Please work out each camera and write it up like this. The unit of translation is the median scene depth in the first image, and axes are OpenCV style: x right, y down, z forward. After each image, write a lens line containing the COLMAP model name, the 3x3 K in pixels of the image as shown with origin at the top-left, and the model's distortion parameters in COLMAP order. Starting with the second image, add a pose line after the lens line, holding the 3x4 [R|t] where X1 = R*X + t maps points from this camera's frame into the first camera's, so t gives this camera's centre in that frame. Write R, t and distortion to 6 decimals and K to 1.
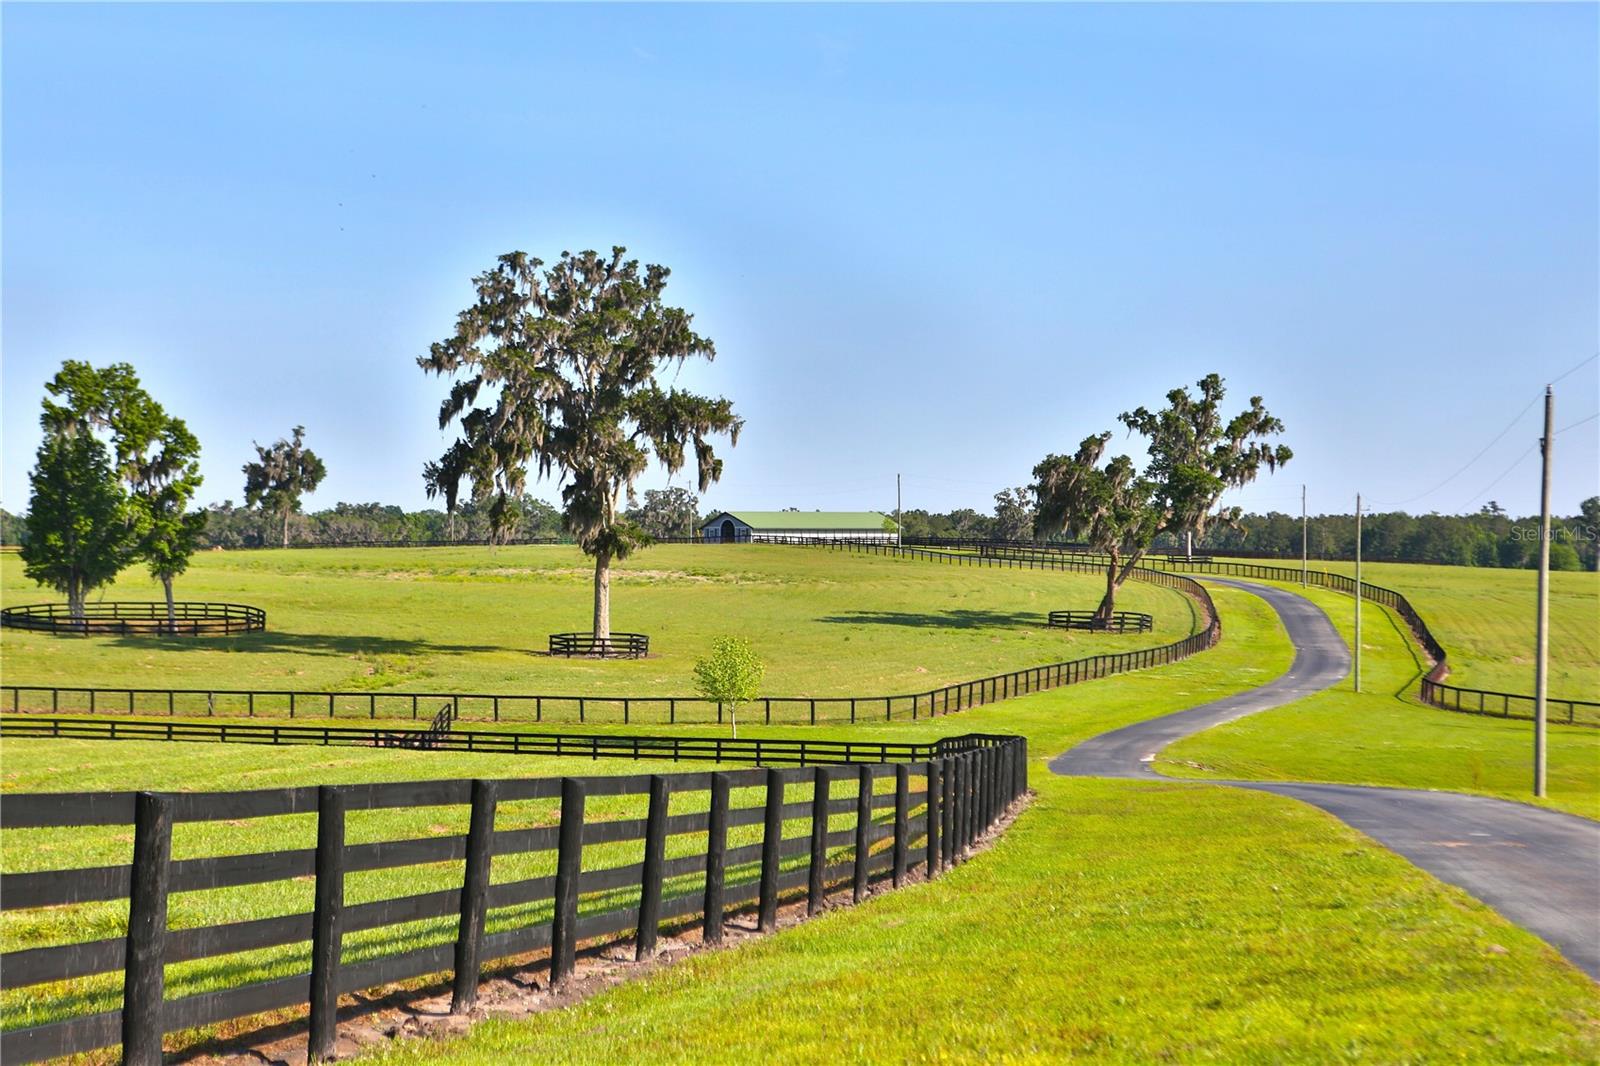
lens RADIAL K [[3297.7, 0, 799.2], [0, 3297.7, 528.9], [0, 0, 1]] dist [0.282043, 0.000000]
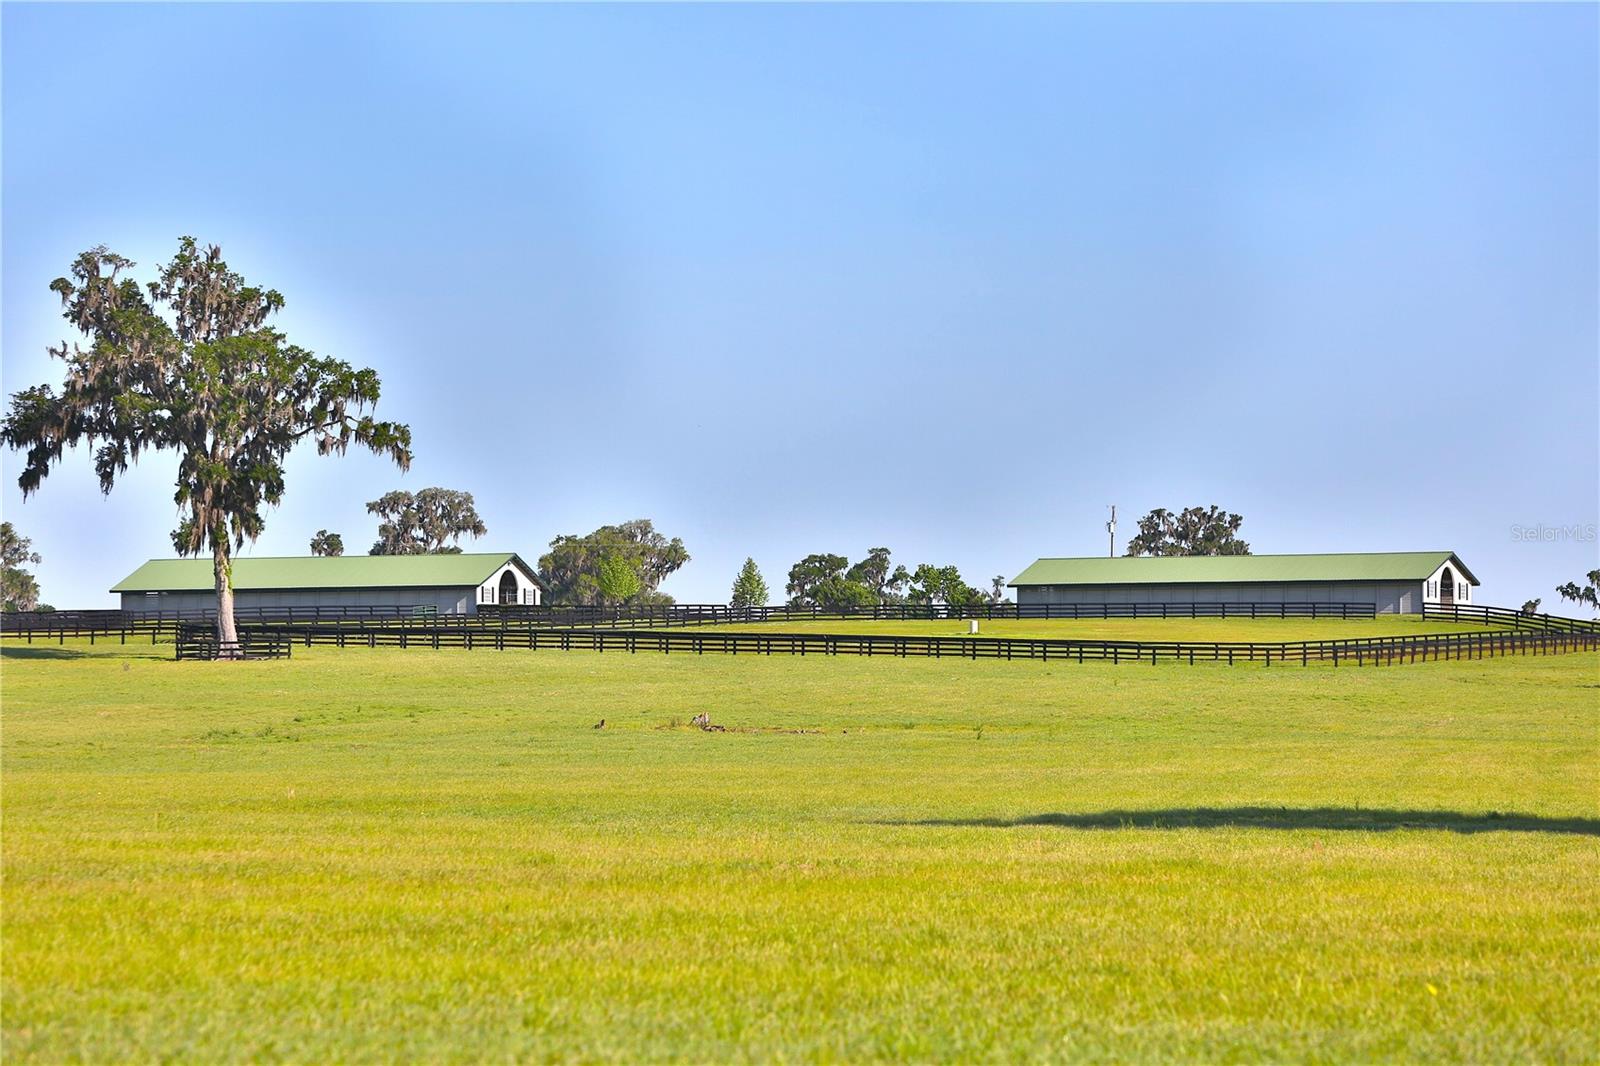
lens RADIAL K [[6221.2, 0, 787.6], [0, 6221.2, 564.9], [0, 0, 1]] dist [0.329040, 0.000000]
pose [[0.986194, -0.001482, -0.165587, 0.285163], [-0.002528, 0.999709, -0.024003, 0.033442], [0.165574, 0.024090, 0.985903, -2.467783]]
